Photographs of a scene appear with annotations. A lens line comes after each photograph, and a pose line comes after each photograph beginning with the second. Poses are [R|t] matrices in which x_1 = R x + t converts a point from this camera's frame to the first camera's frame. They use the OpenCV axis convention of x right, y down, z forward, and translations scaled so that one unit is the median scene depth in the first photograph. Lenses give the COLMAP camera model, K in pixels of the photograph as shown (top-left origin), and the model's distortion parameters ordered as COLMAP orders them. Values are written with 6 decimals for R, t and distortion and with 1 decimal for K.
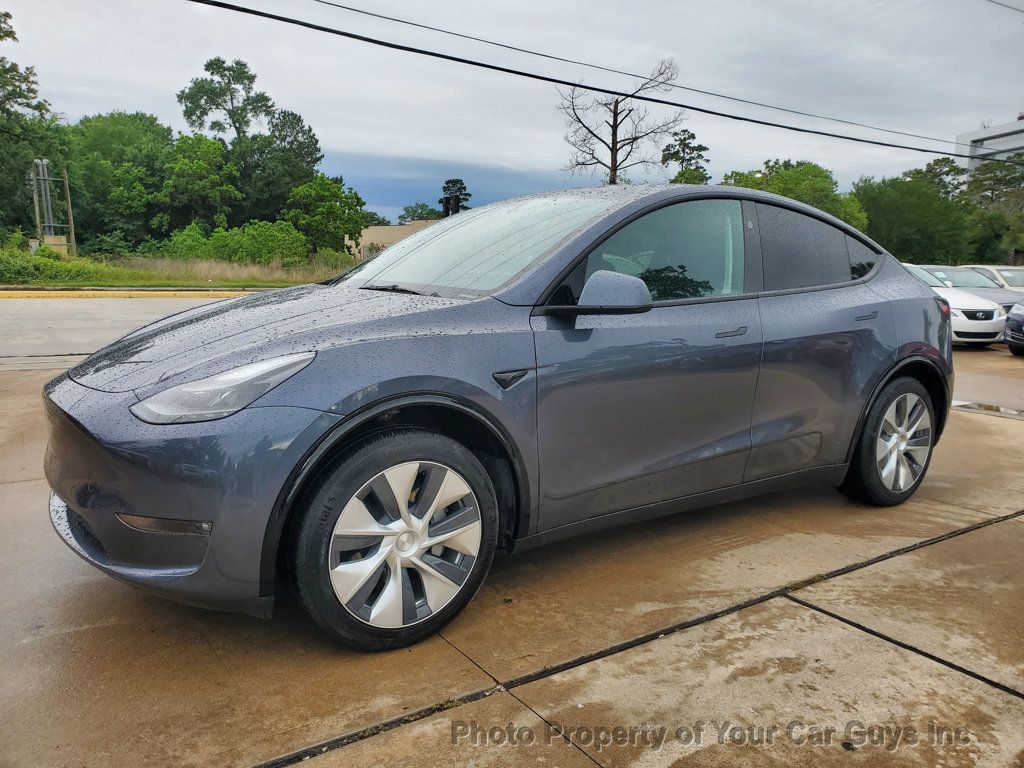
lens RADIAL K [[801.0, 0, 512.0], [0, 801.0, 384.0], [0, 0, 1]] dist [0.006507, 0.007823]
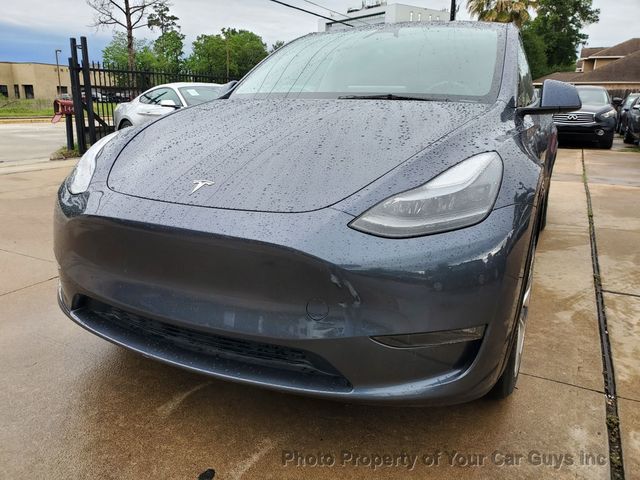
lens RADIAL K [[497.6, 0, 318.1], [0, 497.6, 242.2], [0, 0, 1]] dist [0.001725, 0.013550]
pose [[0.876822, -0.145685, 0.458213, -0.391056], [0.083057, 0.984559, 0.154097, -0.020820], [-0.473587, -0.097058, 0.875383, 0.262015]]
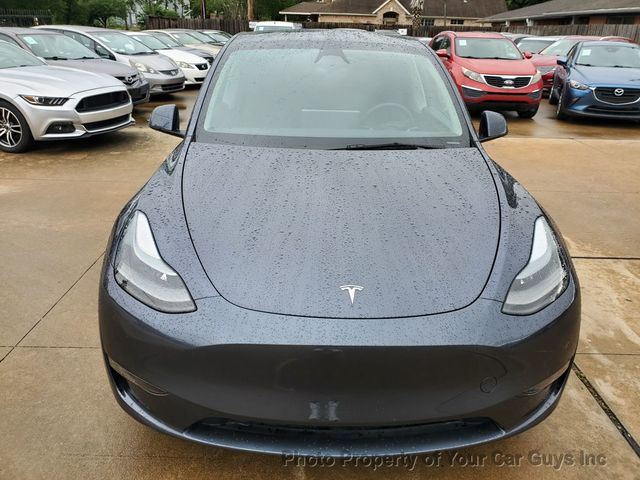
lens RADIAL K [[491.0, 0, 320.9], [0, 491.0, 244.2], [0, 0, 1]] dist [0.016757, 0.003558]
pose [[0.553333, -0.346379, 0.757525, -0.560989], [0.116482, 0.932679, 0.341384, -0.163806], [-0.824776, -0.100661, 0.556428, 0.424292]]
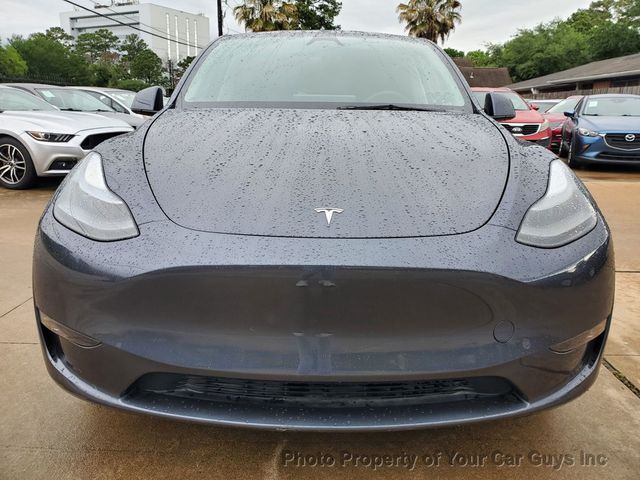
lens RADIAL K [[494.7, 0, 322.8], [0, 494.7, 240.1], [0, 0, 1]] dist [0.004812, 0.012286]
pose [[0.572768, -0.228752, 0.787152, -0.528641], [0.124235, 0.973405, 0.192479, -0.053291], [-0.810248, -0.012454, 0.585955, 0.431153]]
